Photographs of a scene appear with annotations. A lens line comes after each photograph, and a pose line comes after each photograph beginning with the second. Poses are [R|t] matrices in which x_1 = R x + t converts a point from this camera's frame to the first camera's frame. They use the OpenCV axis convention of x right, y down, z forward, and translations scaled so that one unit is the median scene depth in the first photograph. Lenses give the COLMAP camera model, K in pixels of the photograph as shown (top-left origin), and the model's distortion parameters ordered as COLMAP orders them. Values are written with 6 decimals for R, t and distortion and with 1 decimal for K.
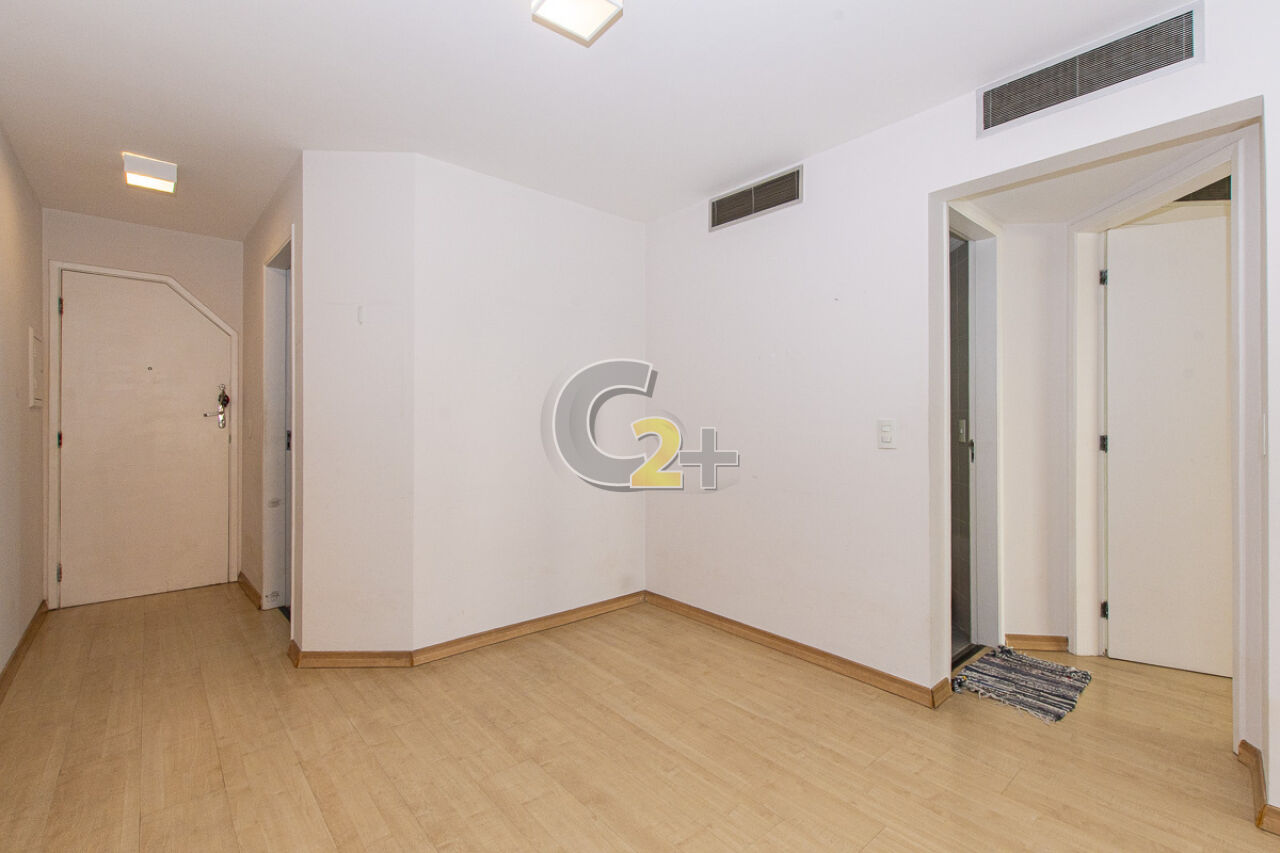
lens RADIAL K [[545.2, 0, 640.0], [0, 545.2, 426.5], [0, 0, 1]] dist [0.003584, 0.000319]
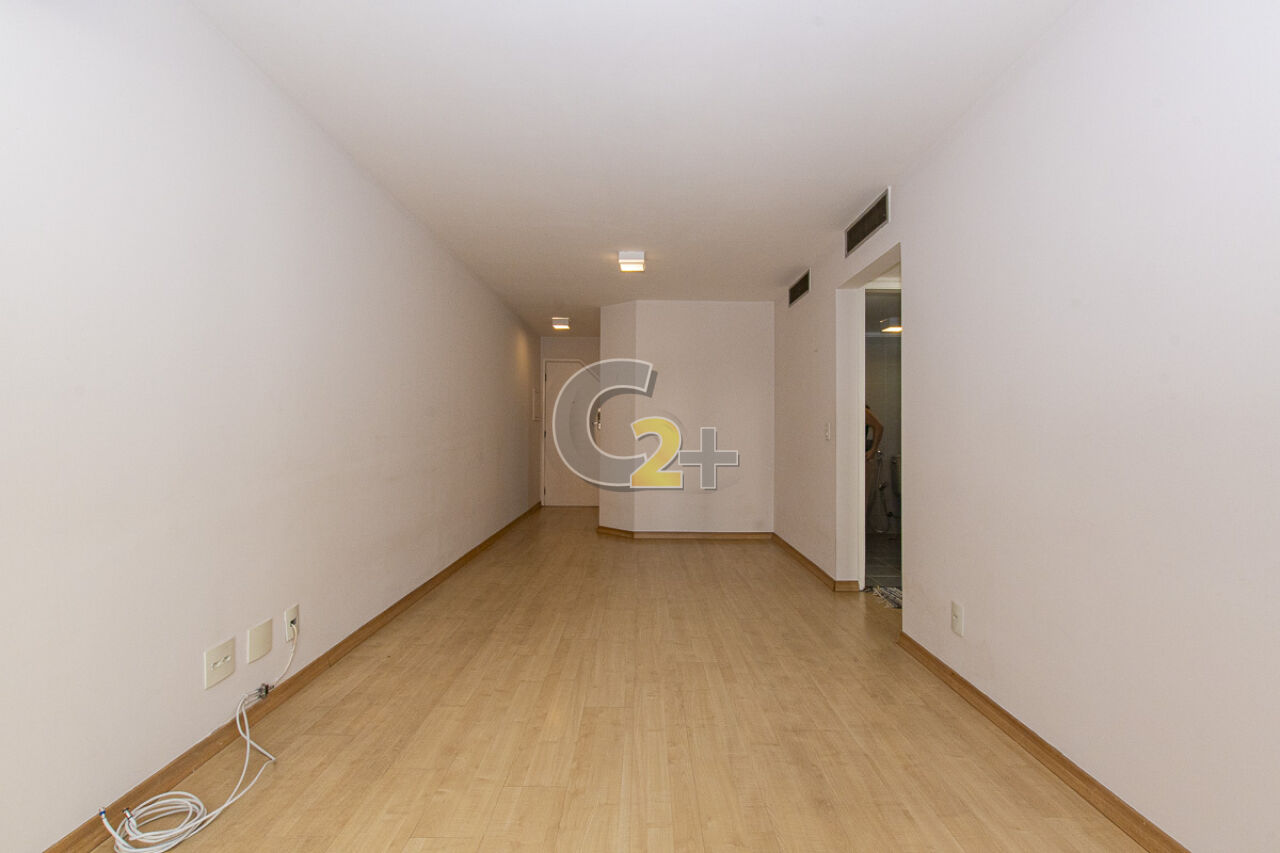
lens RADIAL K [[545.2, 0, 640.0], [0, 545.2, 426.5], [0, 0, 1]] dist [0.003584, 0.000319]
pose [[0.734555, -0.001319, -0.678548, 0.961599], [-0.007623, 0.999919, -0.010197, 0.015578], [0.678506, 0.012663, 0.734485, -0.513406]]
